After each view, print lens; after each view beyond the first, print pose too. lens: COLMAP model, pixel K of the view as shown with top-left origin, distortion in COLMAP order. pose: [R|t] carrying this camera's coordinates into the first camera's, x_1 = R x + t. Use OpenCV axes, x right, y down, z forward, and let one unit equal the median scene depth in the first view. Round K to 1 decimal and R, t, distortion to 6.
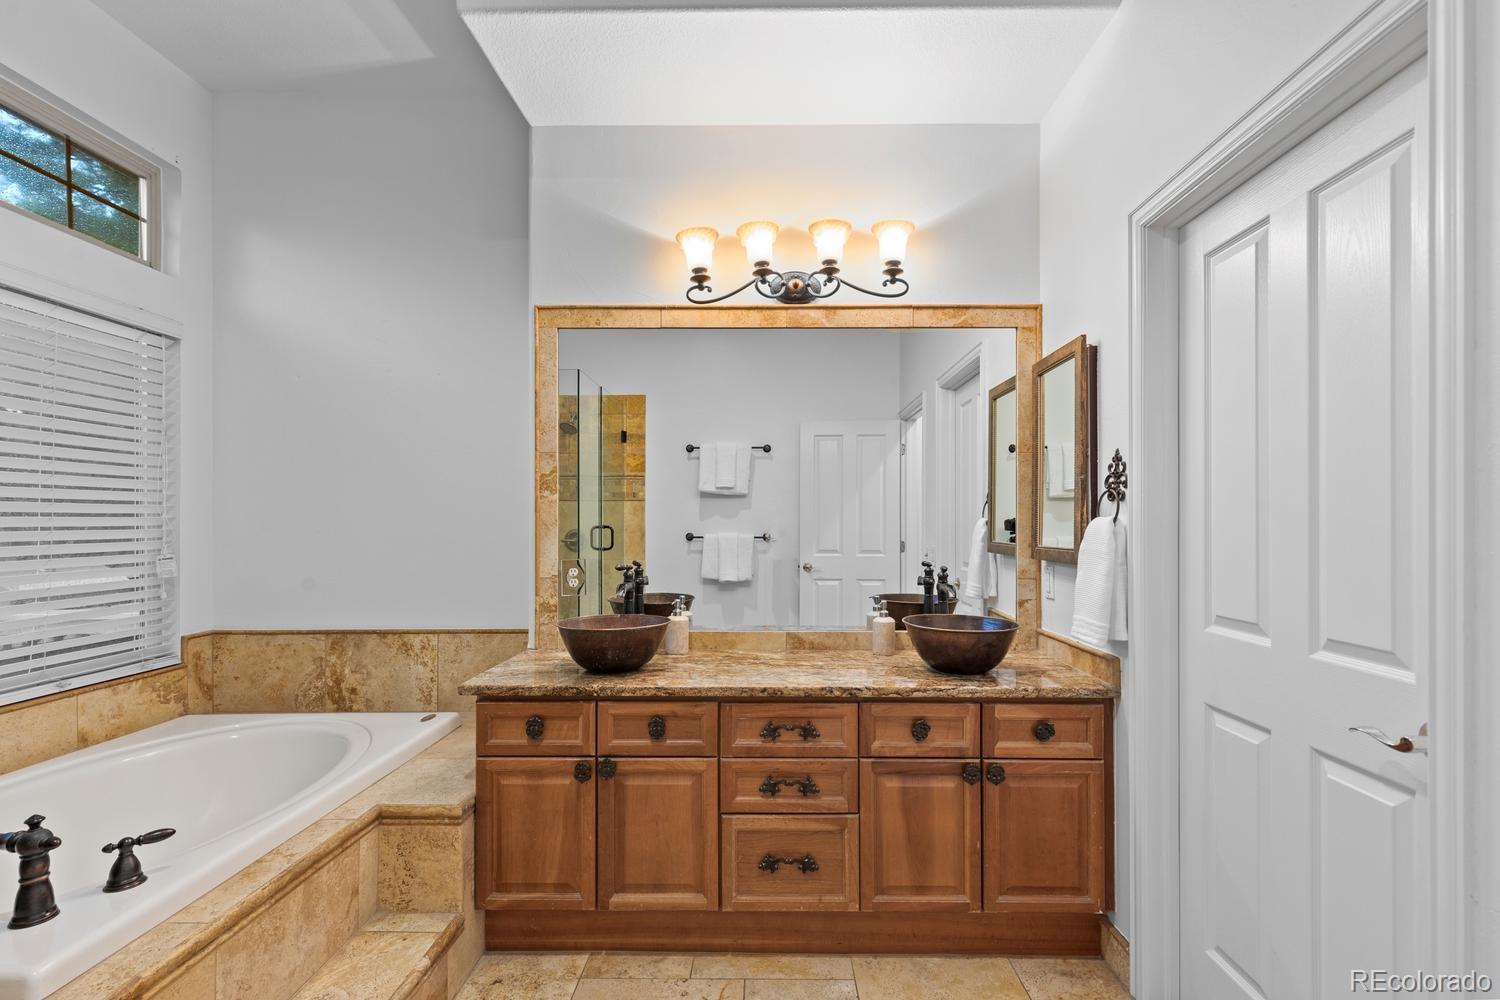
lens RADIAL K [[682.8, 0, 780.1], [0, 682.8, 516.8], [0, 0, 1]] dist [0.005045, -0.001612]
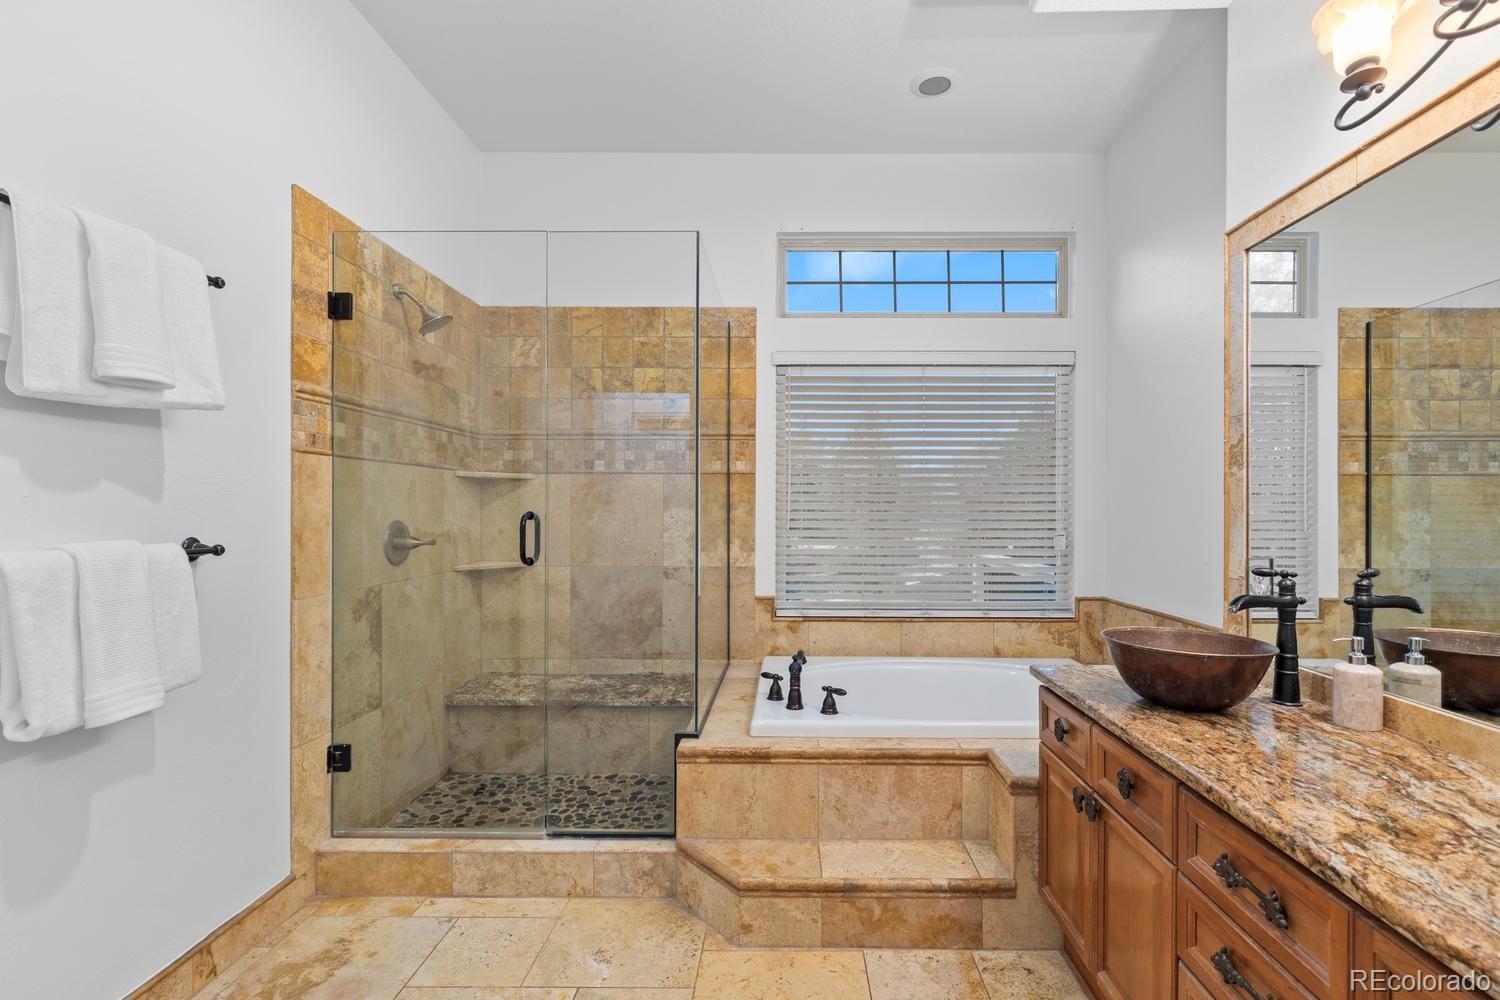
lens RADIAL K [[682.8, 0, 759.5], [0, 682.8, 504.5], [0, 0, 1]] dist [0.005045, -0.001612]
pose [[-0.022247, -0.003906, -0.999745, 0.472505], [0.004201, 0.999983, -0.004001, 0.006630], [0.999744, -0.004289, -0.022231, 0.512409]]
